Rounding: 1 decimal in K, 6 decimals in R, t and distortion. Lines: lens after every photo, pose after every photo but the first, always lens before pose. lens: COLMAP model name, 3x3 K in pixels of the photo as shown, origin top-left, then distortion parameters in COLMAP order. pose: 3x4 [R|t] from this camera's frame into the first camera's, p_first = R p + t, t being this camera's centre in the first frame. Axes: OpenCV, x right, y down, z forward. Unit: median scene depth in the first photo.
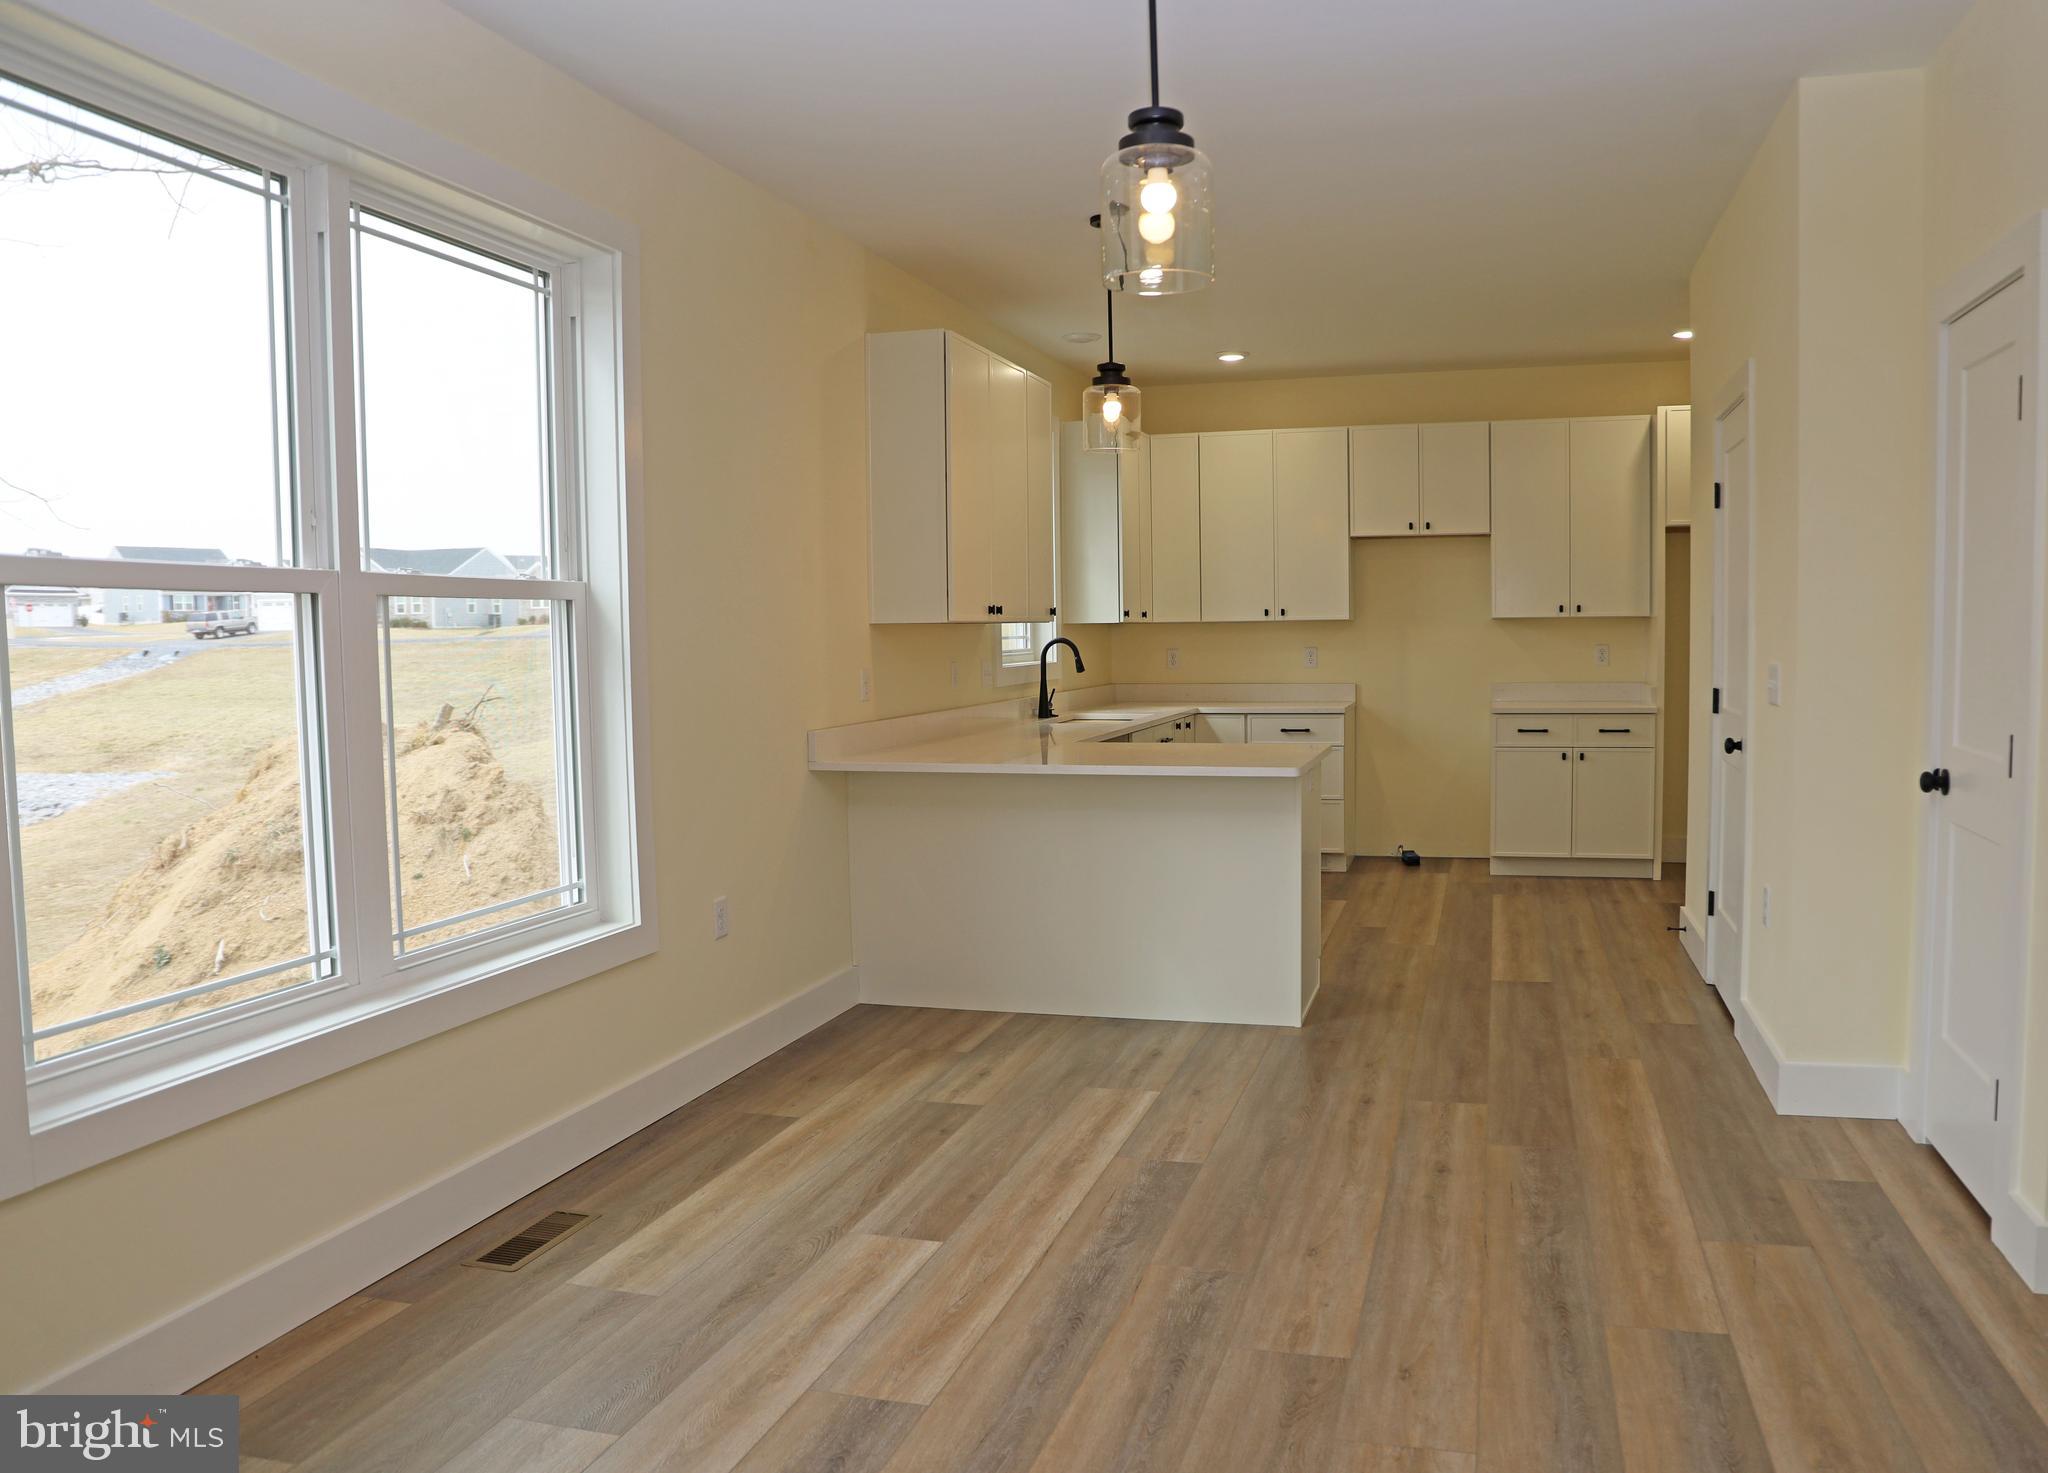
lens RADIAL K [[1520.1, 0, 1105.7], [0, 1520.1, 741.2], [0, 0, 1]] dist [-0.108555, 0.033643]
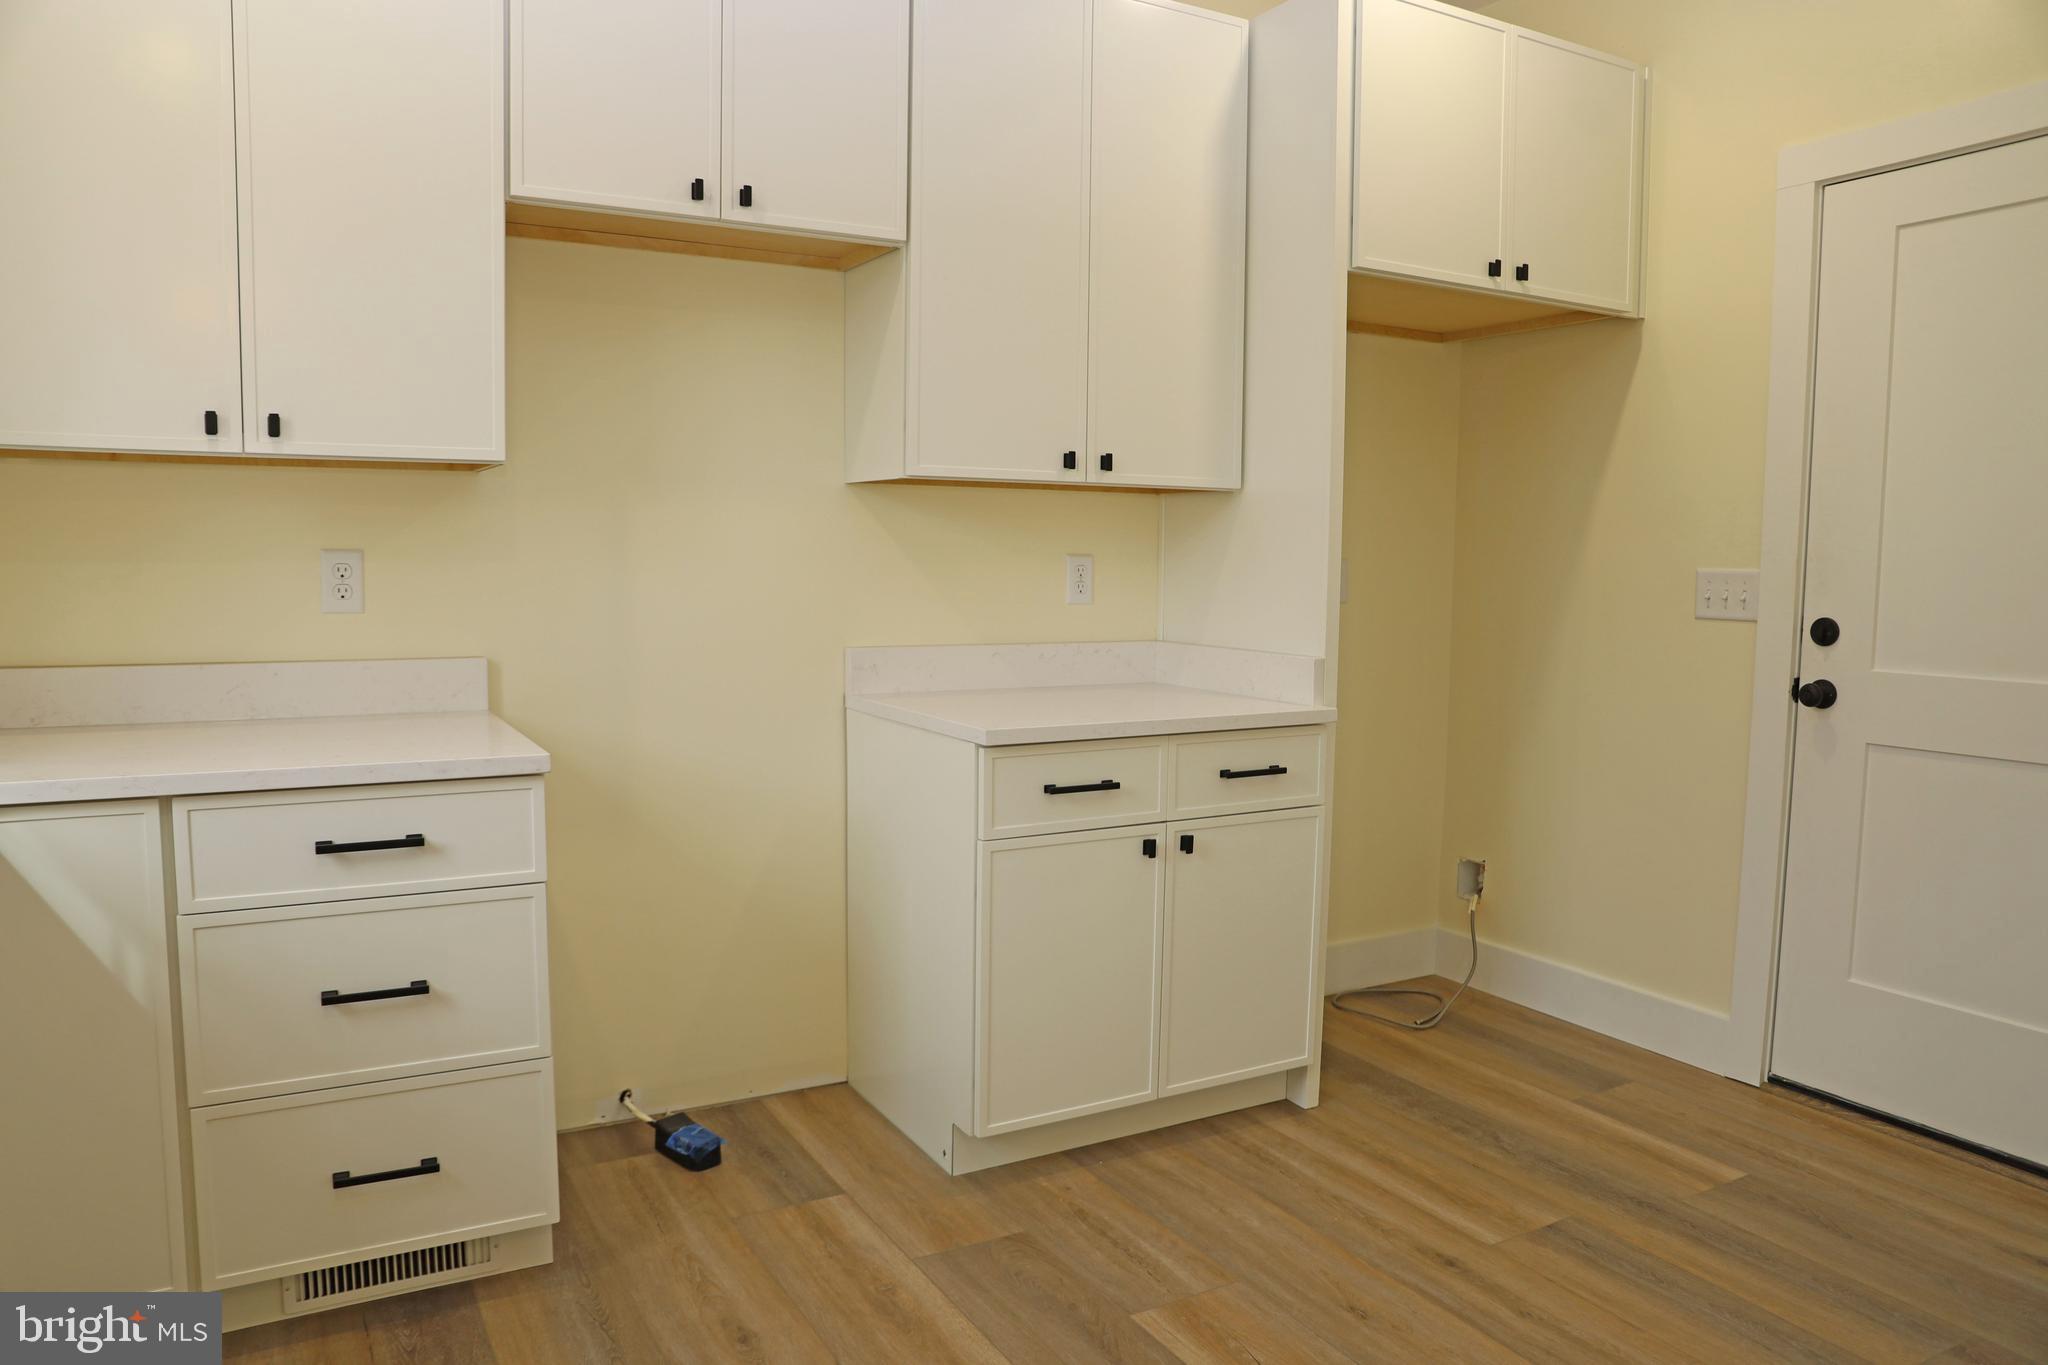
lens RADIAL K [[1396.2, 0, 1030.1], [0, 1396.2, 694.8], [0, 0, 1]] dist [-0.130301, 0.090207]
pose [[0.717523, -0.046873, 0.694956, 0.039536], [0.024522, 0.998815, 0.042049, -0.041671], [-0.696103, -0.013130, 0.717822, 0.731582]]
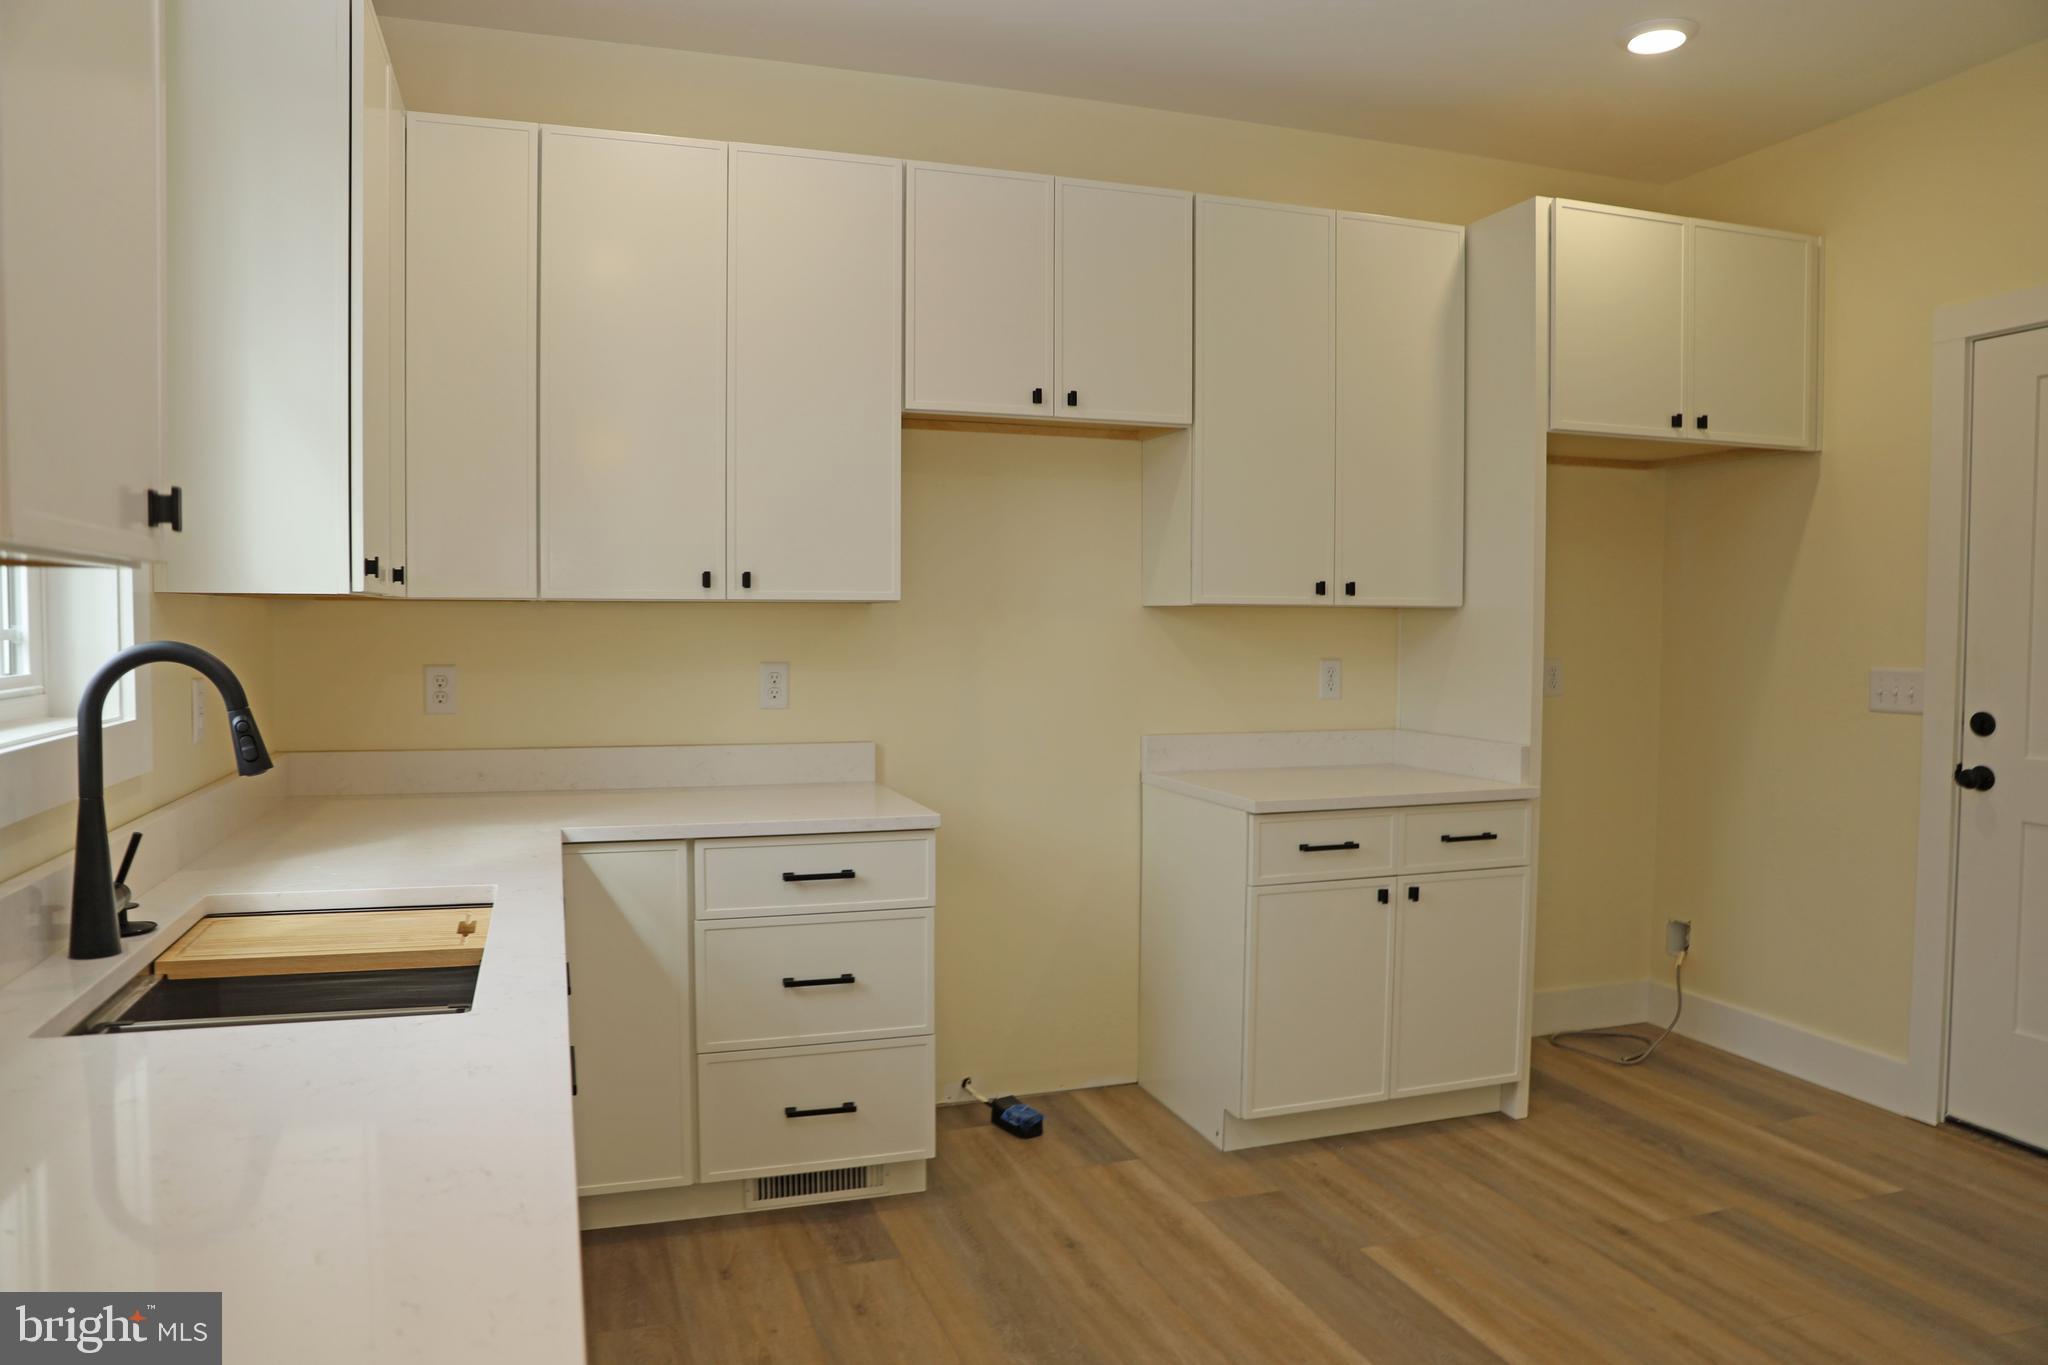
lens RADIAL K [[1396.2, 0, 1024.8], [0, 1396.2, 696.5], [0, 0, 1]] dist [-0.130301, 0.090207]
pose [[0.835887, -0.011907, 0.548772, -0.029253], [0.021918, 0.999691, -0.011696, -0.048268], [-0.548463, 0.021805, 0.835890, 0.659415]]
